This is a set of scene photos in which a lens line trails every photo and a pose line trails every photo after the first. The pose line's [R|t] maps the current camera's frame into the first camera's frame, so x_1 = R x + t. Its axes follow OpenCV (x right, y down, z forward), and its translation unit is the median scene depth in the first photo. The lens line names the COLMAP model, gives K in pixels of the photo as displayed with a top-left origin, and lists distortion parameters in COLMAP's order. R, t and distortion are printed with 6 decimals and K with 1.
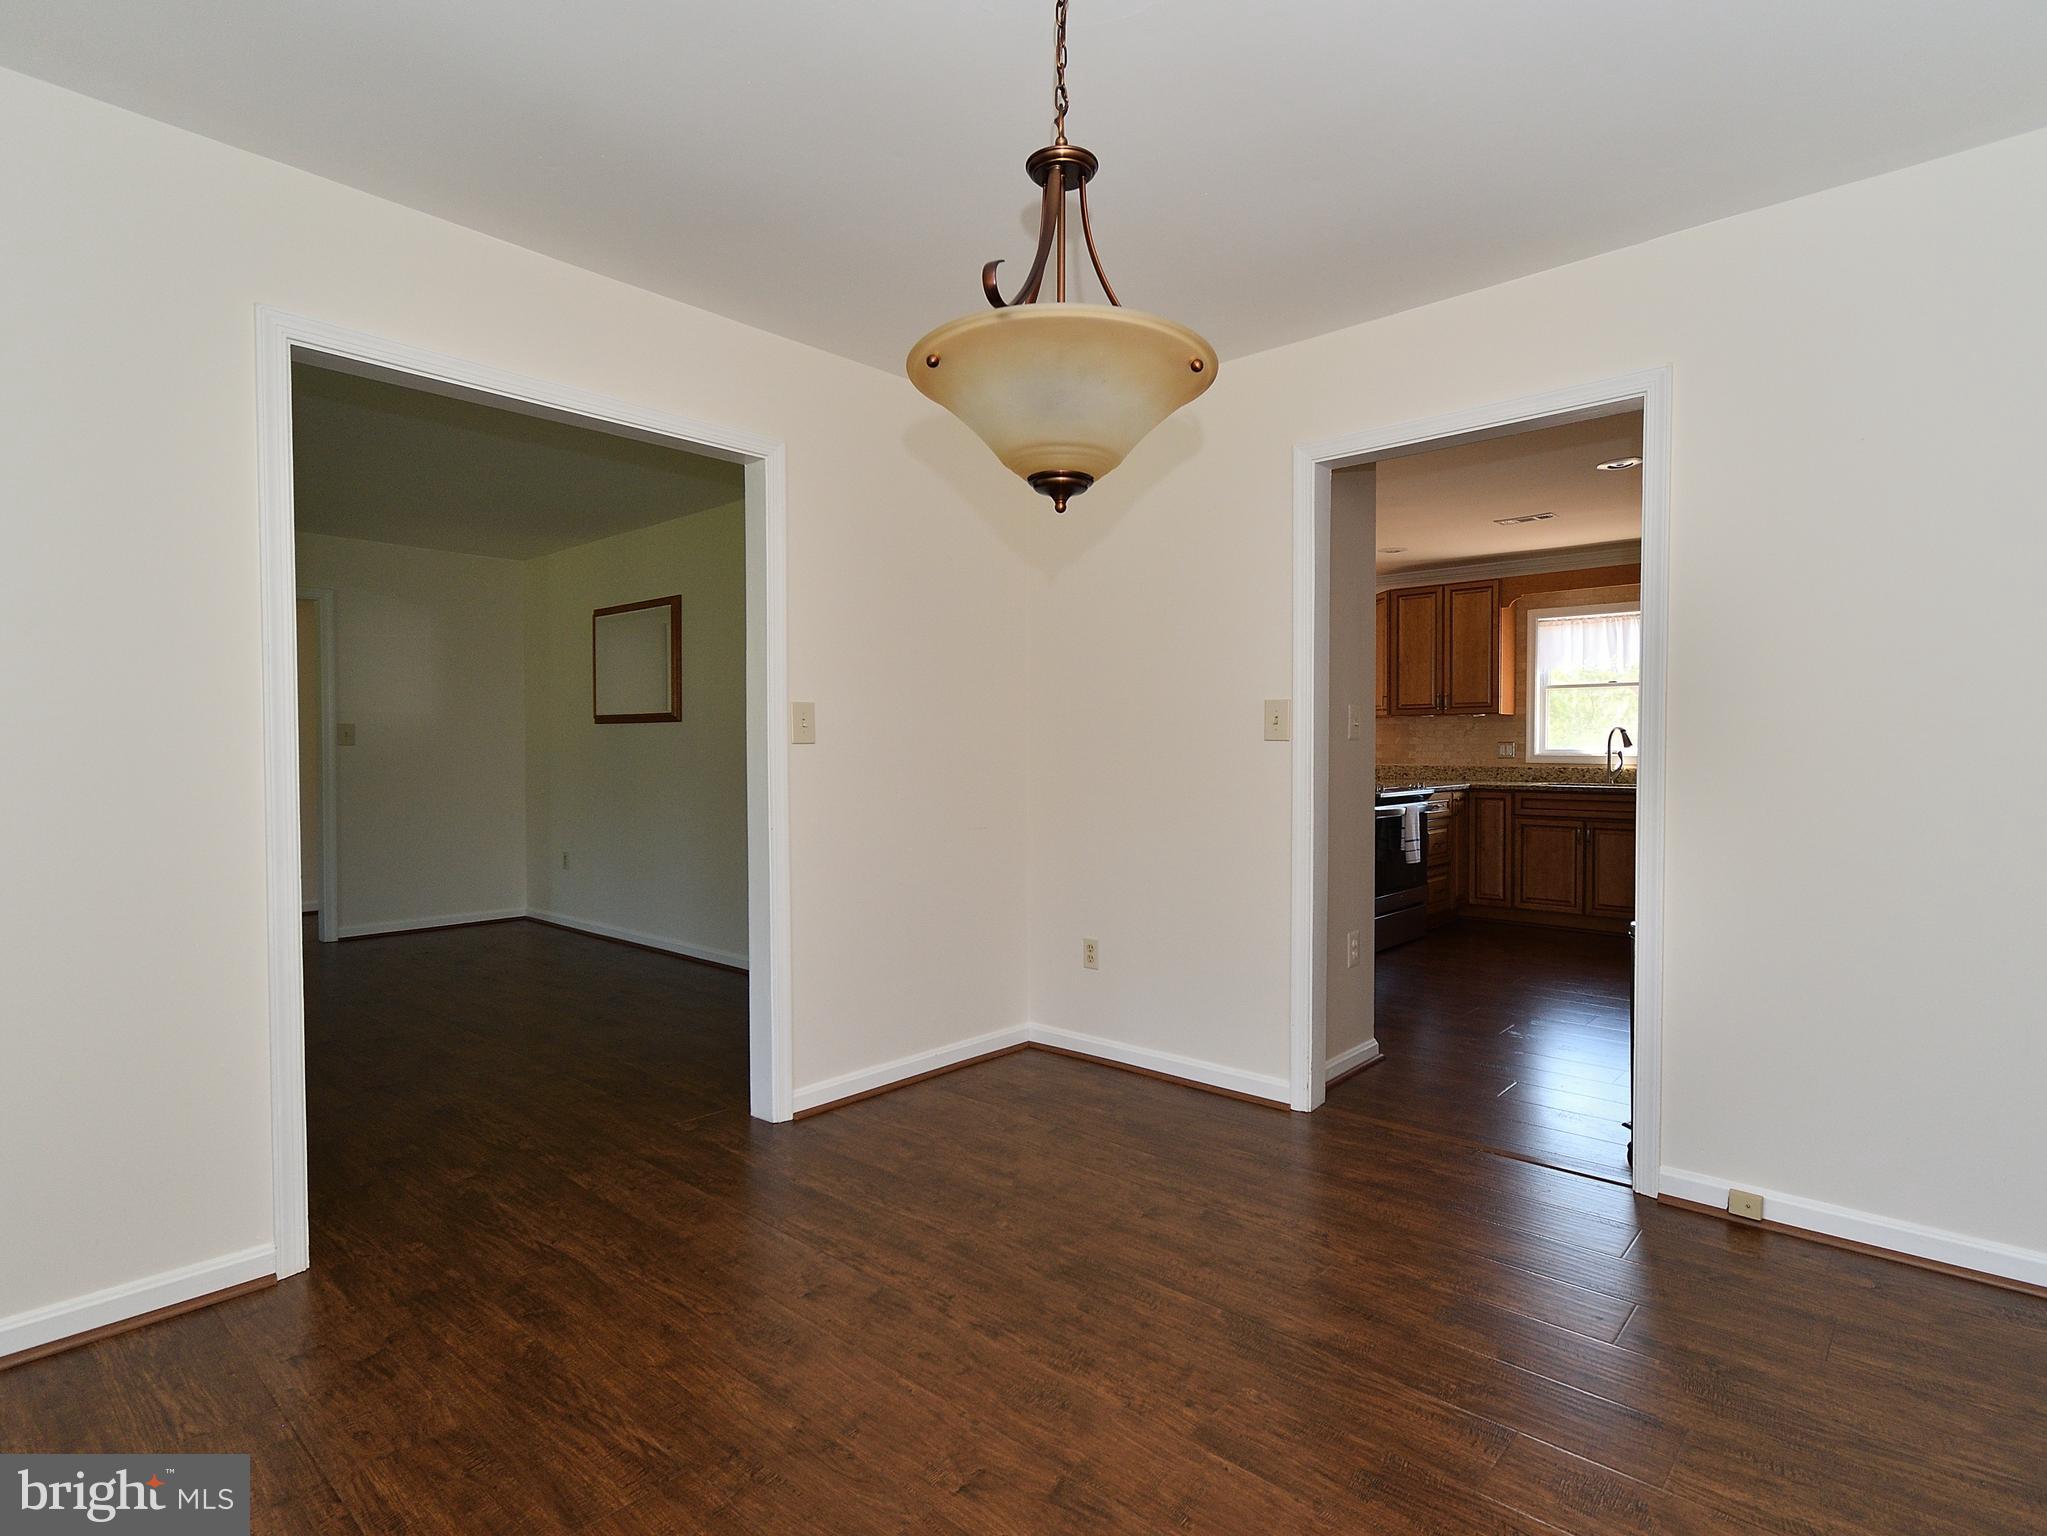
lens RADIAL K [[1076.2, 0, 1025.8], [0, 1076.2, 767.4], [0, 0, 1]] dist [-0.000567, -0.000447]
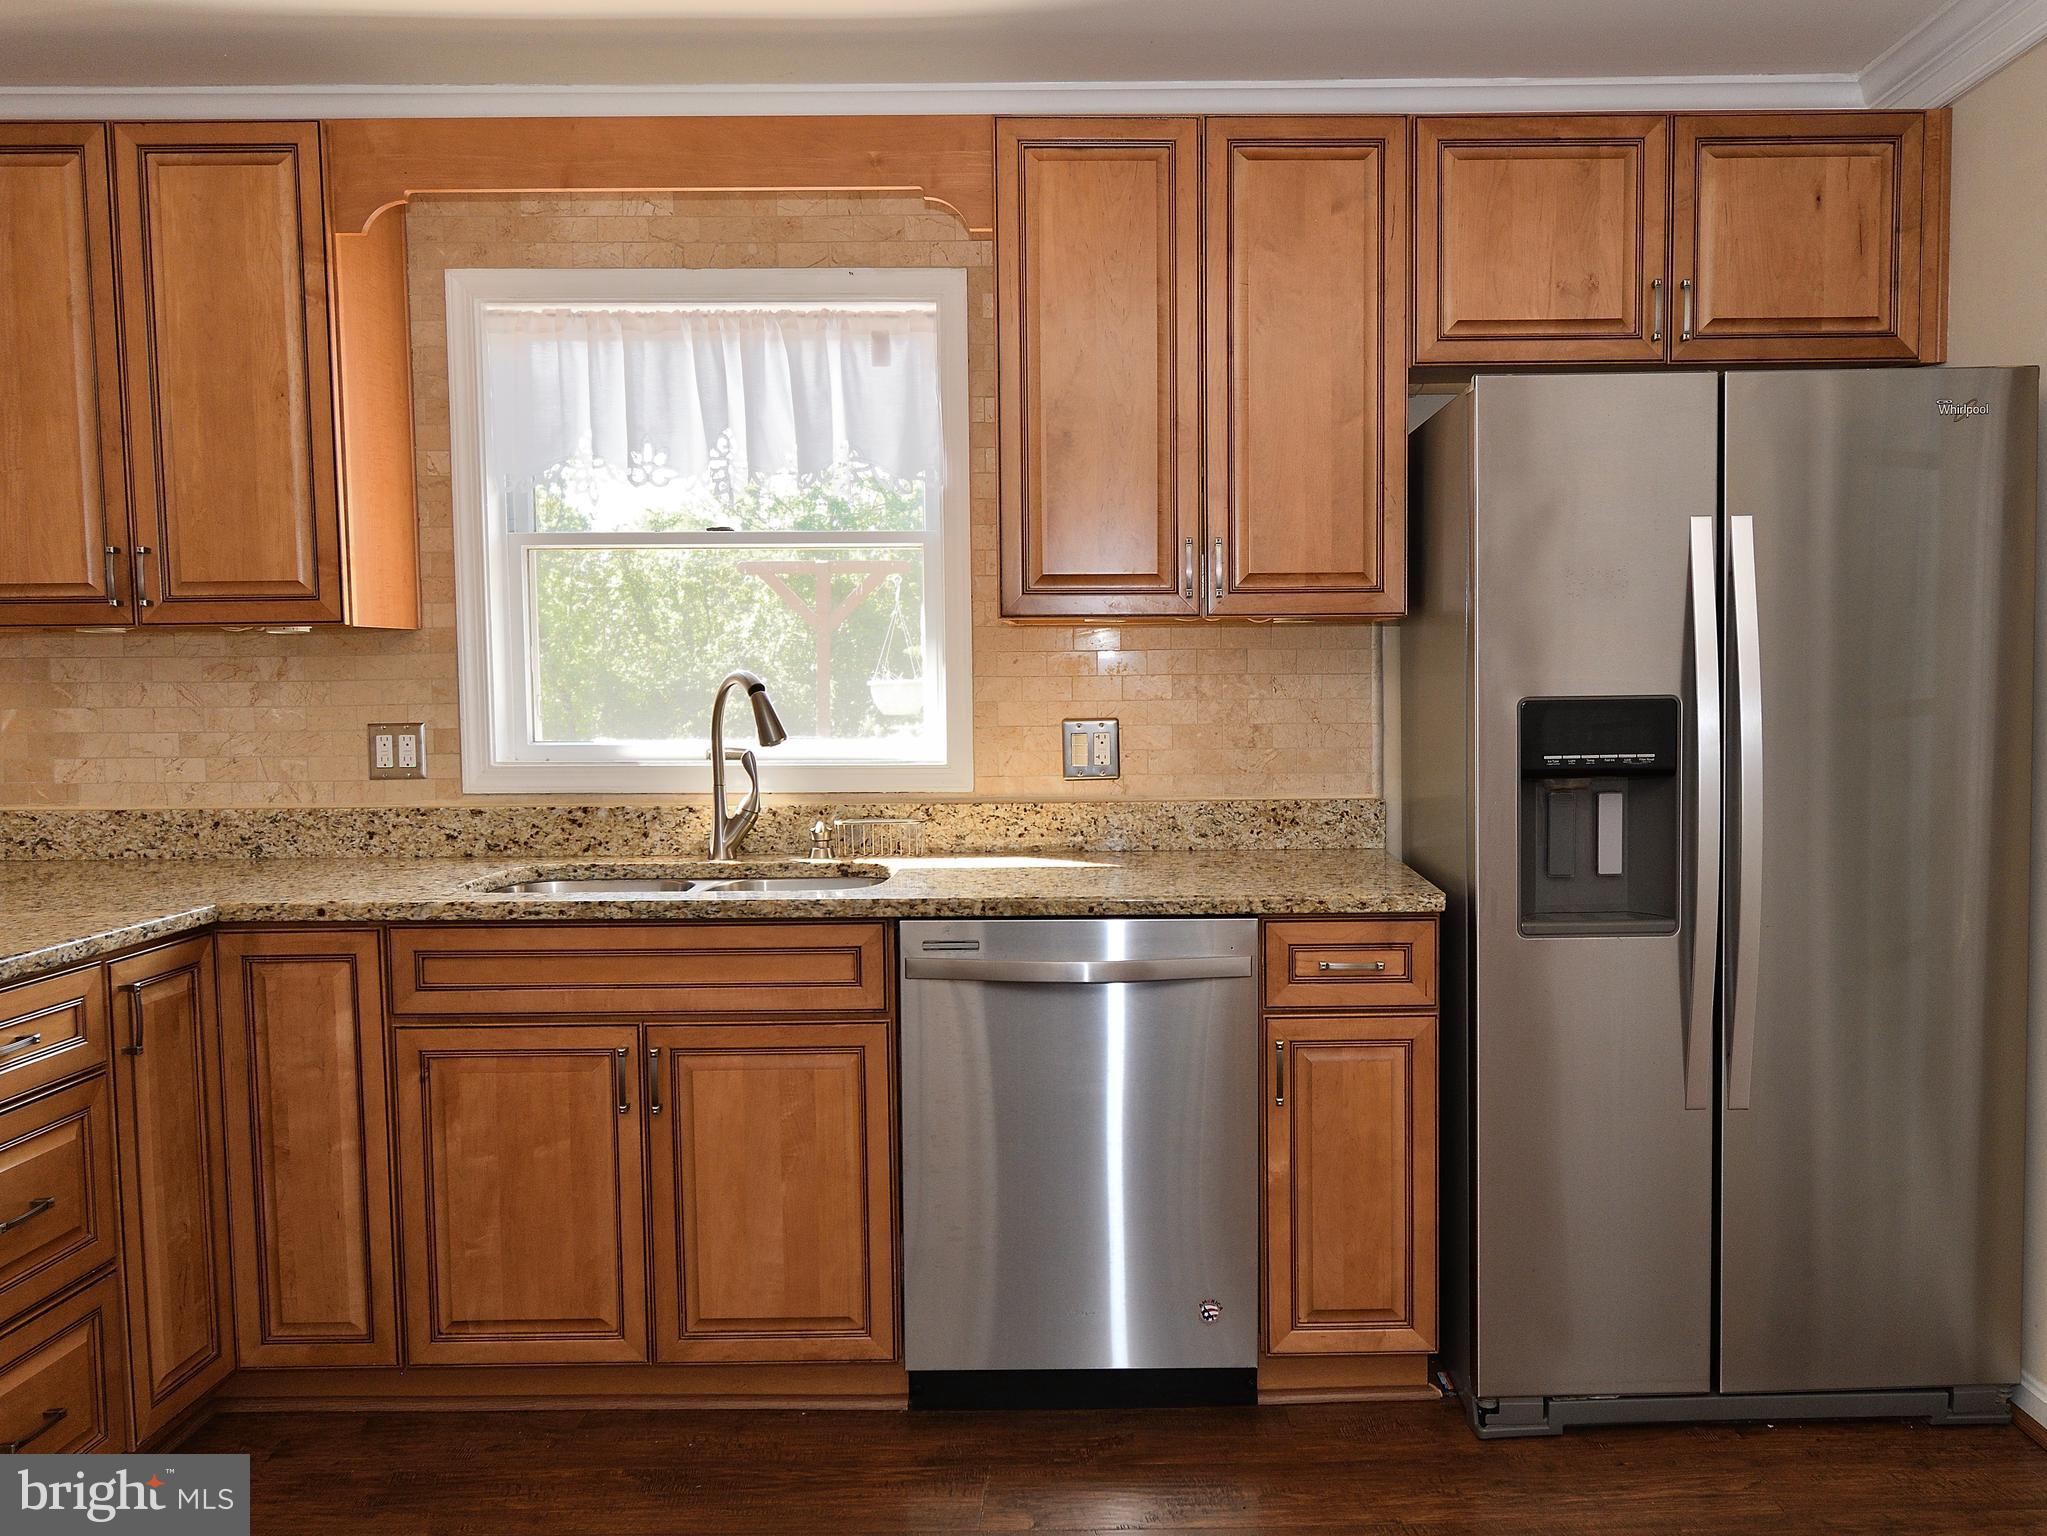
lens RADIAL K [[1580.6, 0, 1134.2], [0, 1580.6, 774.5], [0, 0, 1]] dist [0.003687, -0.003249]
pose [[0.733291, -0.049886, 0.678082, 0.310317], [0.021334, 0.998502, 0.050388, -0.027880], [-0.679580, -0.022482, 0.733257, 0.564927]]
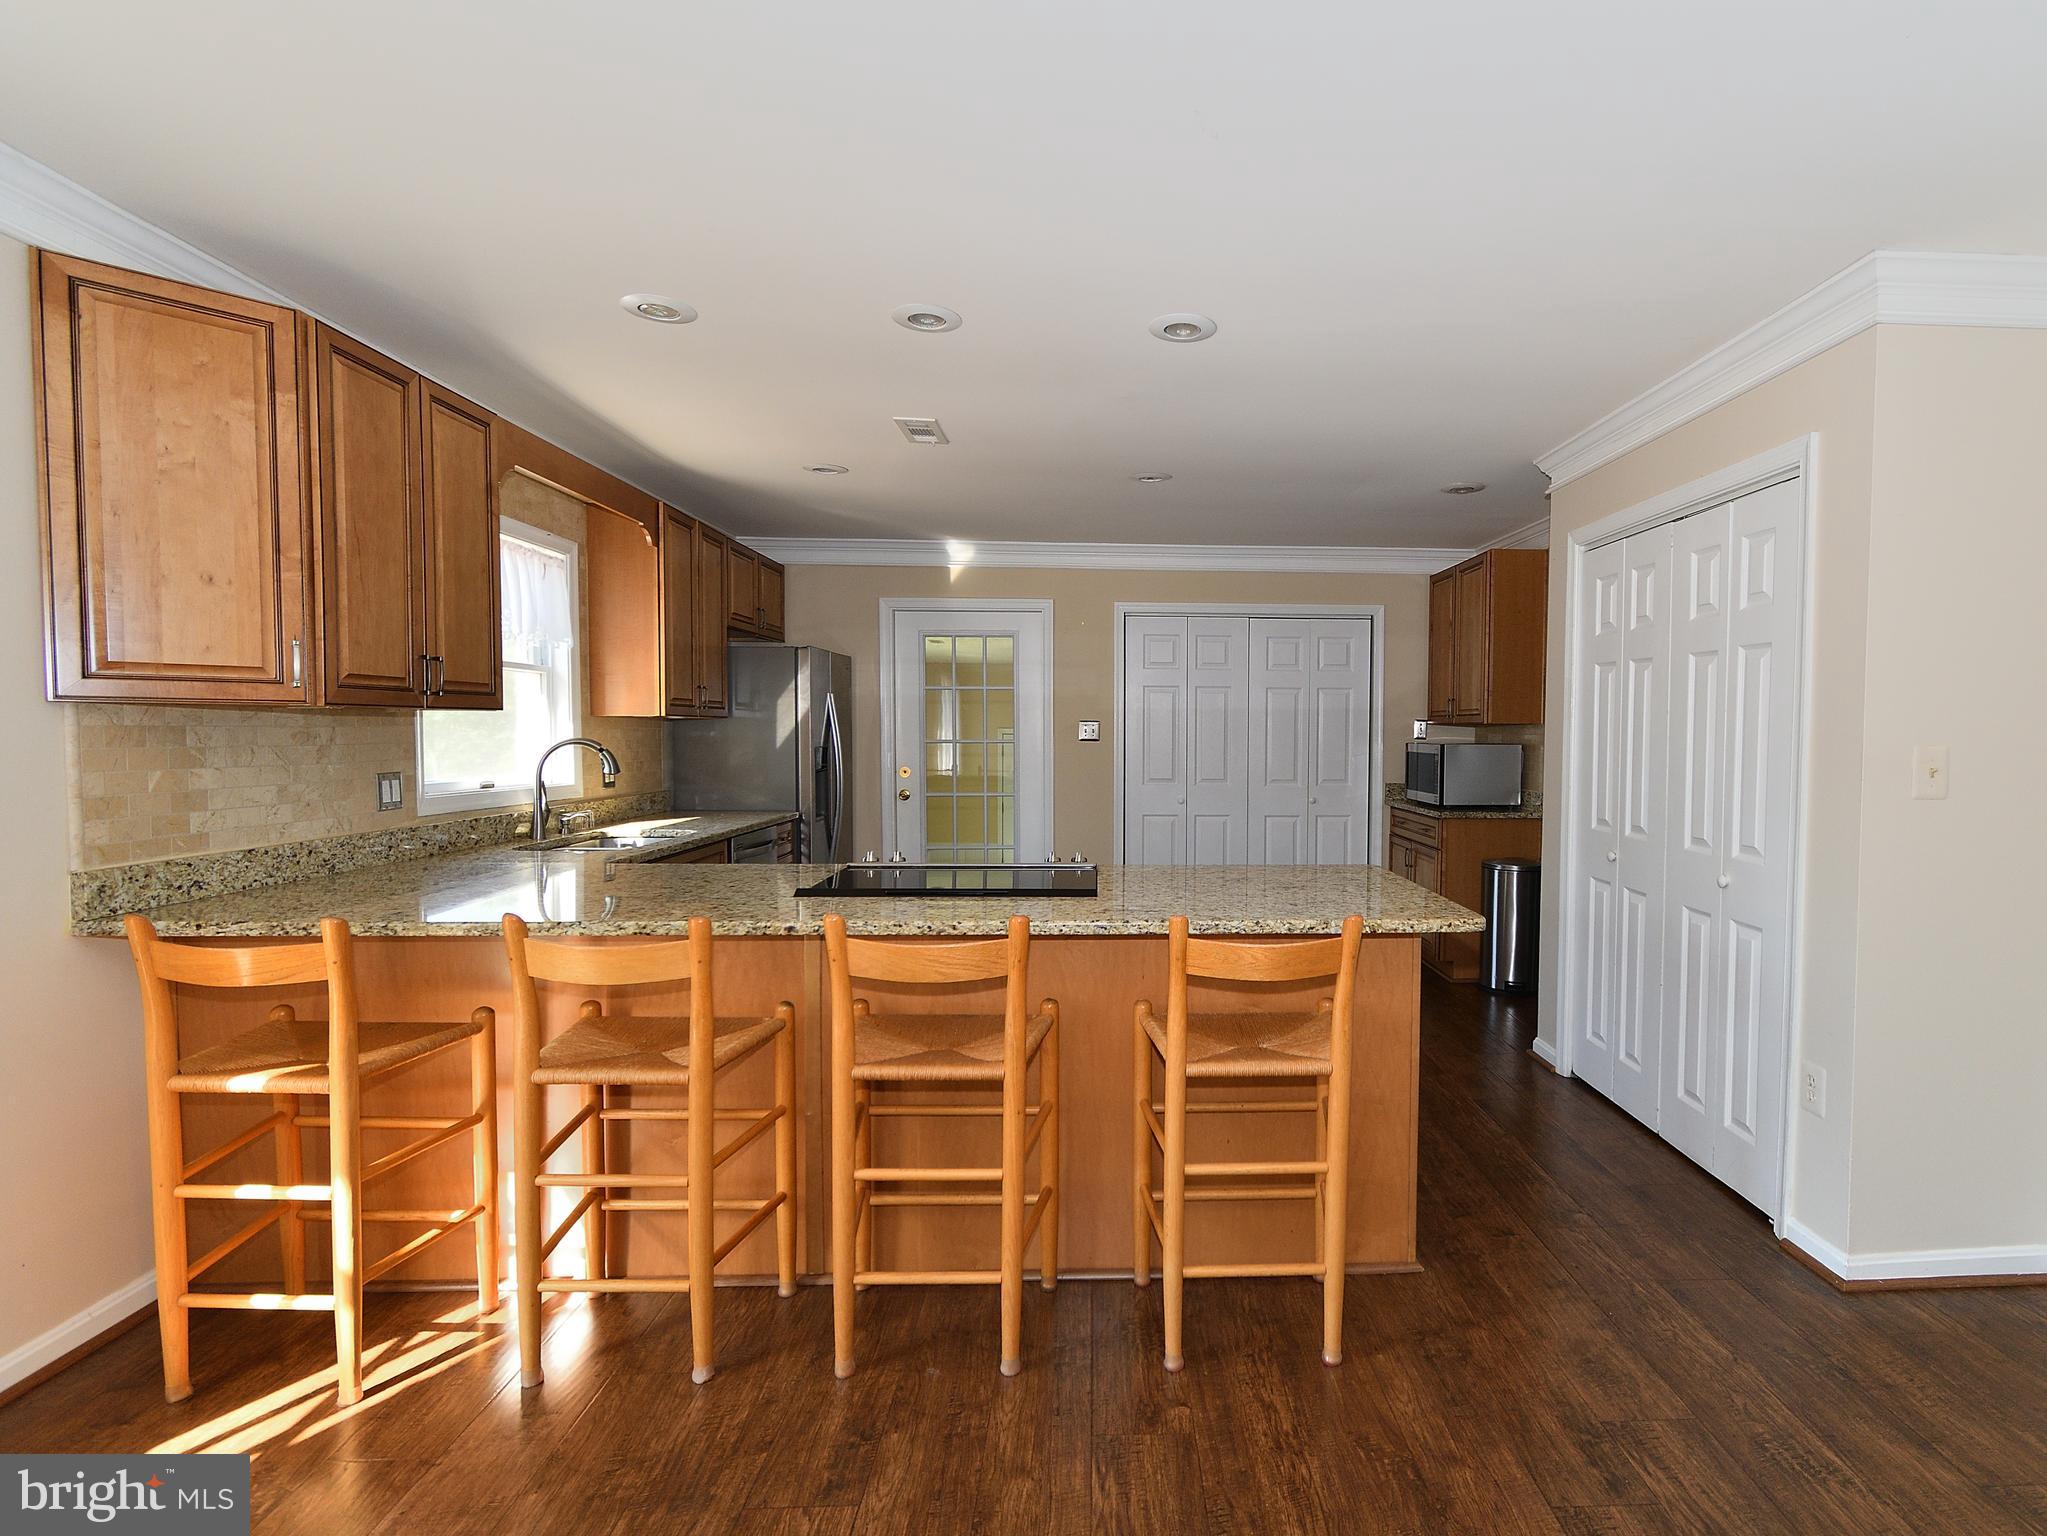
lens RADIAL K [[1024.3, 0, 1153.3], [0, 1024.3, 769.1], [0, 0, 1]] dist [-0.001063, -0.001378]
pose [[-0.712421, -0.032261, 0.701010, -0.065668], [0.005432, 0.998659, 0.051479, -0.045926], [-0.701731, 0.040482, -0.711291, 1.108559]]
